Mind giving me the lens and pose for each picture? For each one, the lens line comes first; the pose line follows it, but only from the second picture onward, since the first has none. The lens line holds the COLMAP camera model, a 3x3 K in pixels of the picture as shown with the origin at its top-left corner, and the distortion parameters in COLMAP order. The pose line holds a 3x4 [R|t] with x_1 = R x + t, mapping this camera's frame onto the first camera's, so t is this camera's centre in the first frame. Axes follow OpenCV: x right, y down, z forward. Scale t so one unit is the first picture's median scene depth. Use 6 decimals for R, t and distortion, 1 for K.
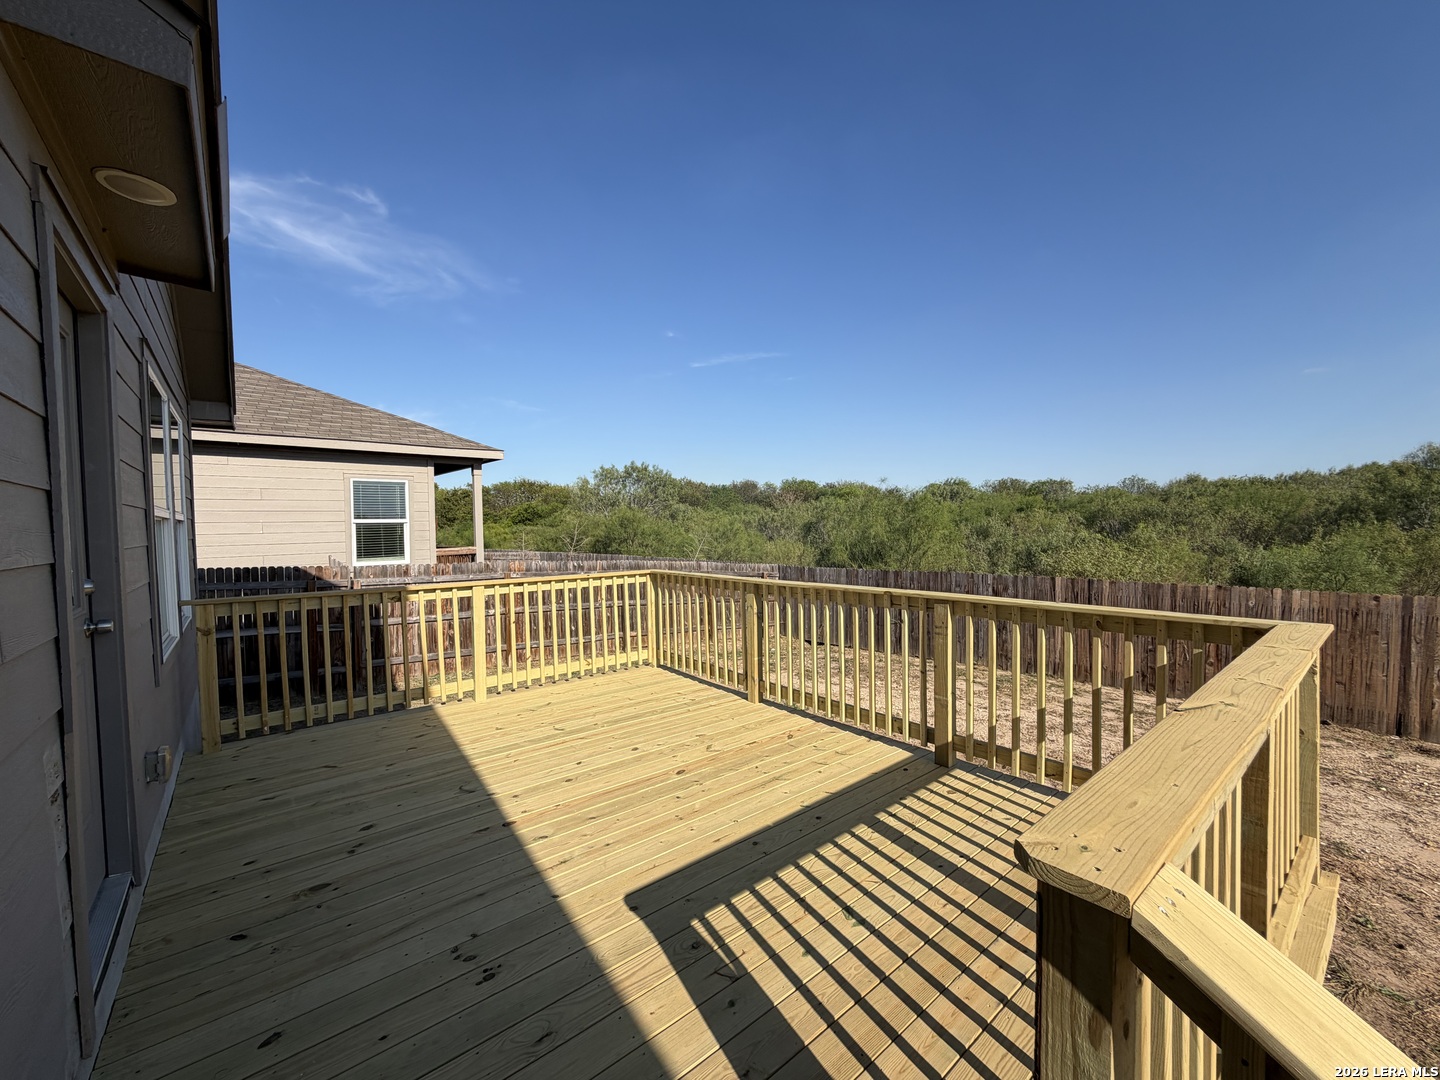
lens RADIAL K [[576.5, 0, 717.1], [0, 576.5, 537.0], [0, 0, 1]] dist [-0.003736, 0.000945]
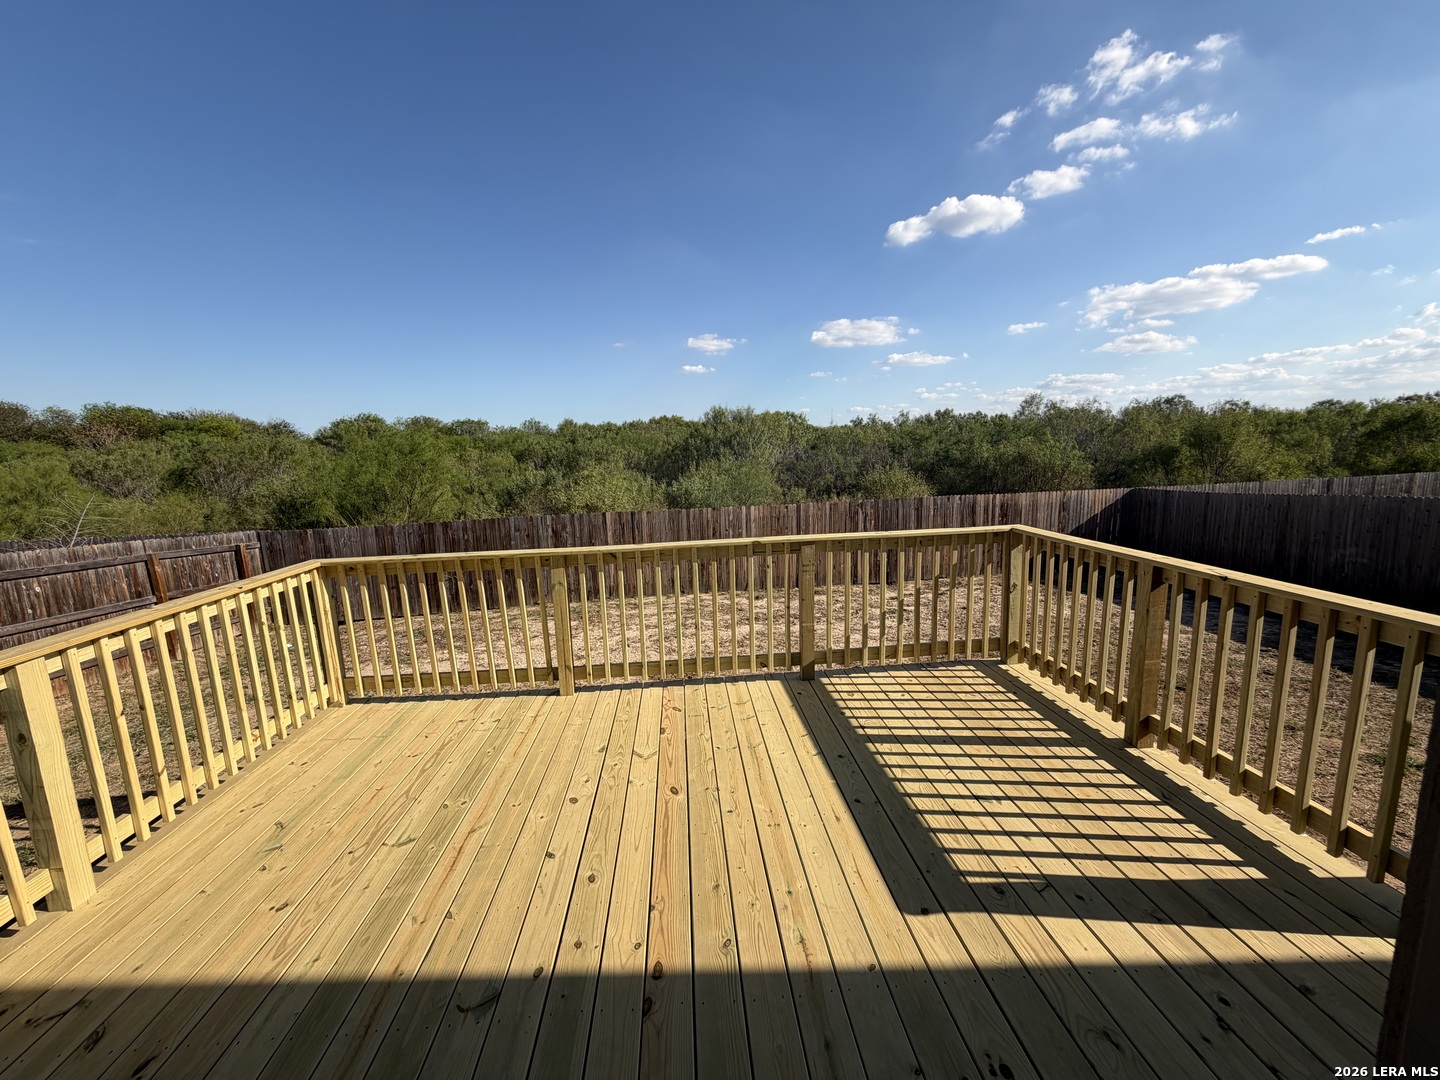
lens RADIAL K [[576.5, 0, 717.1], [0, 576.5, 537.0], [0, 0, 1]] dist [-0.003736, 0.000945]
pose [[0.573288, -0.127305, 0.809404, -0.429158], [0.041072, 0.991079, 0.126788, -0.035489], [-0.818324, -0.039442, 0.573403, 0.326004]]
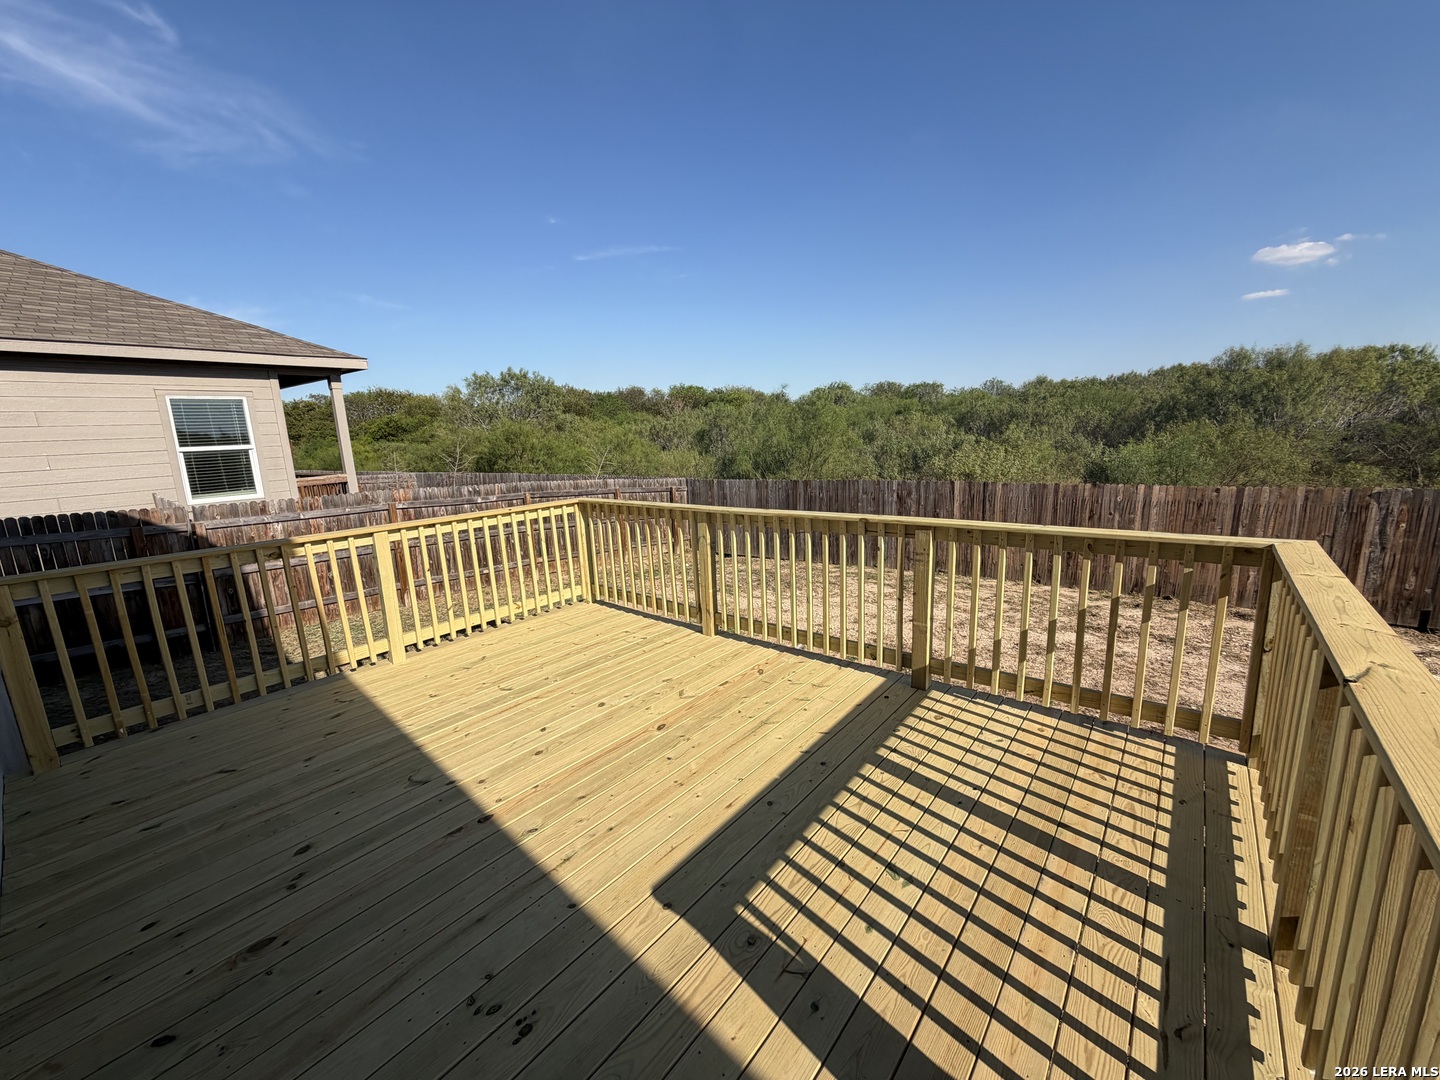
lens RADIAL K [[576.5, 0, 717.1], [0, 576.5, 537.0], [0, 0, 1]] dist [-0.003736, 0.000945]
pose [[0.980682, -0.060801, 0.185917, -0.085078], [0.030702, 0.986529, 0.160680, -0.024981], [-0.193182, -0.151868, 0.969338, 0.088111]]
